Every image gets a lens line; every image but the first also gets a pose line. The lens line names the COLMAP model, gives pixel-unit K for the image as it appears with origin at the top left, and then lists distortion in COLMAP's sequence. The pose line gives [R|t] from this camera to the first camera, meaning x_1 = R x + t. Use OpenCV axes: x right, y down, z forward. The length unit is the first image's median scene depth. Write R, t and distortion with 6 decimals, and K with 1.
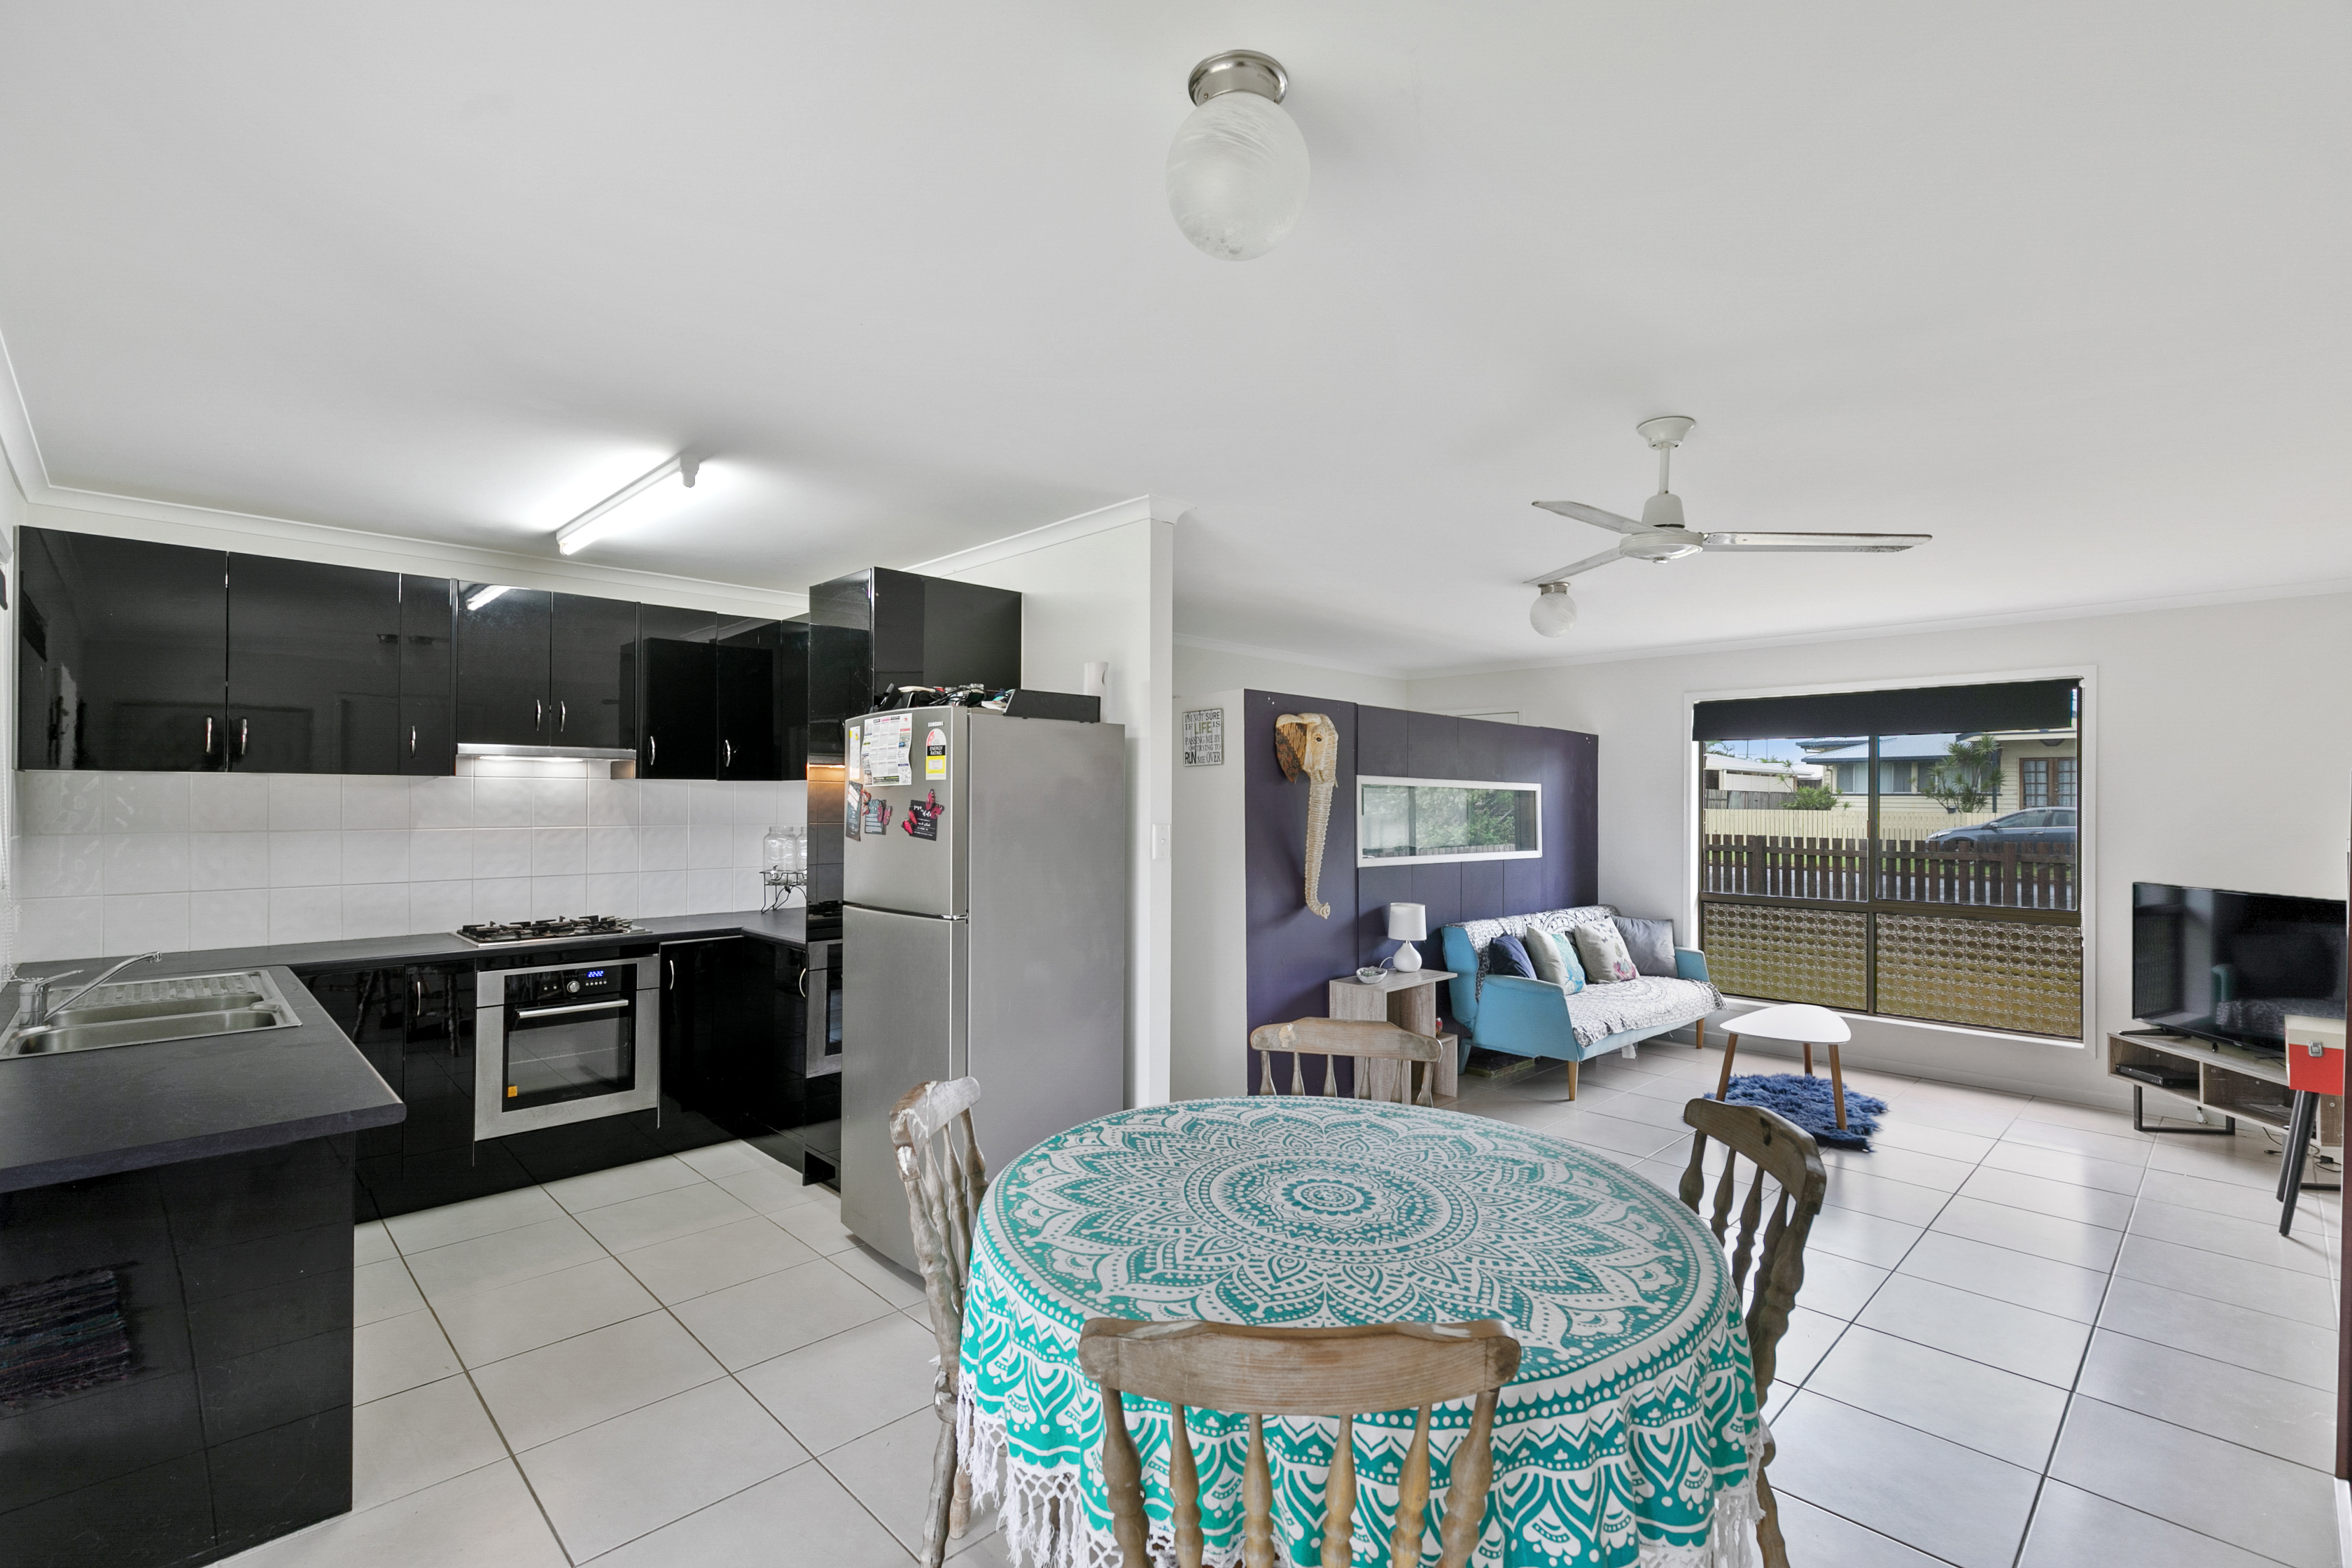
lens RADIAL K [[1066.5, 0, 1173.9], [0, 1066.5, 782.7], [0, 0, 1]] dist [-0.000295, -0.000476]
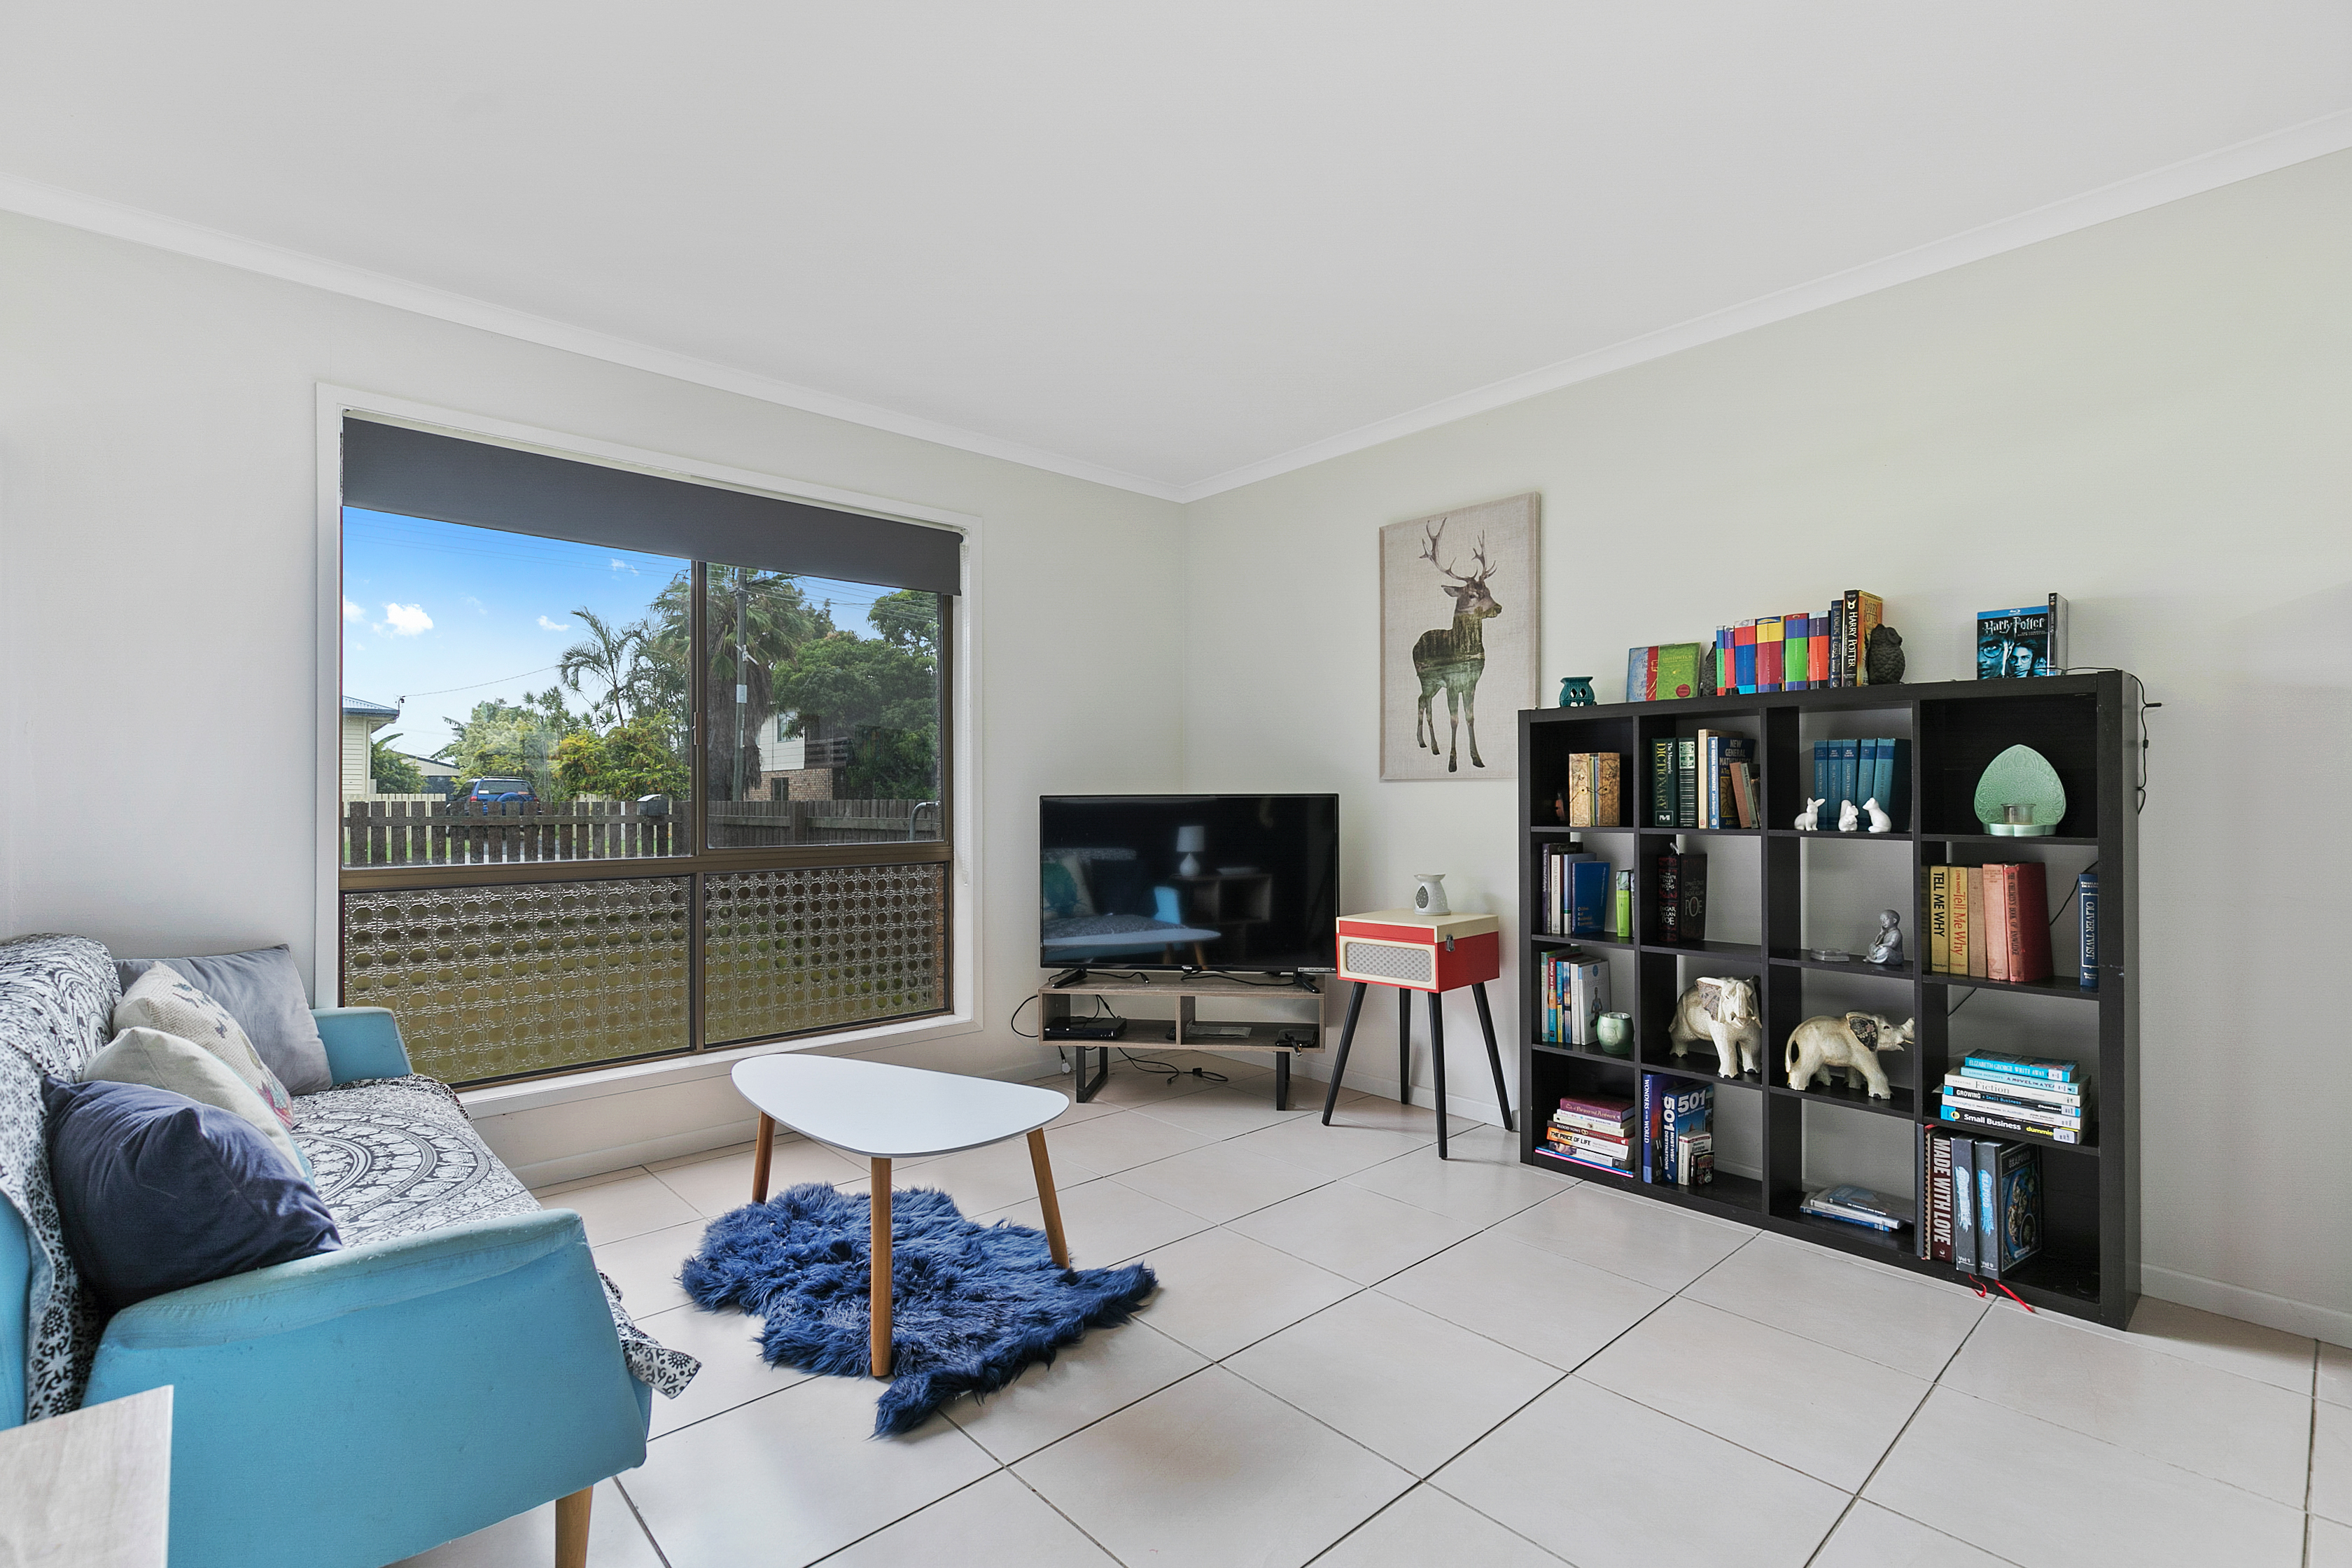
lens RADIAL K [[1066.5, 0, 1174.6], [0, 1066.5, 782.6], [0, 0, 1]] dist [-0.000295, -0.000476]
pose [[0.039002, 0.003574, 0.999233, 0.087584], [-0.018775, 0.999820, -0.002843, 0.067901], [-0.999063, -0.018650, 0.039062, 0.709059]]
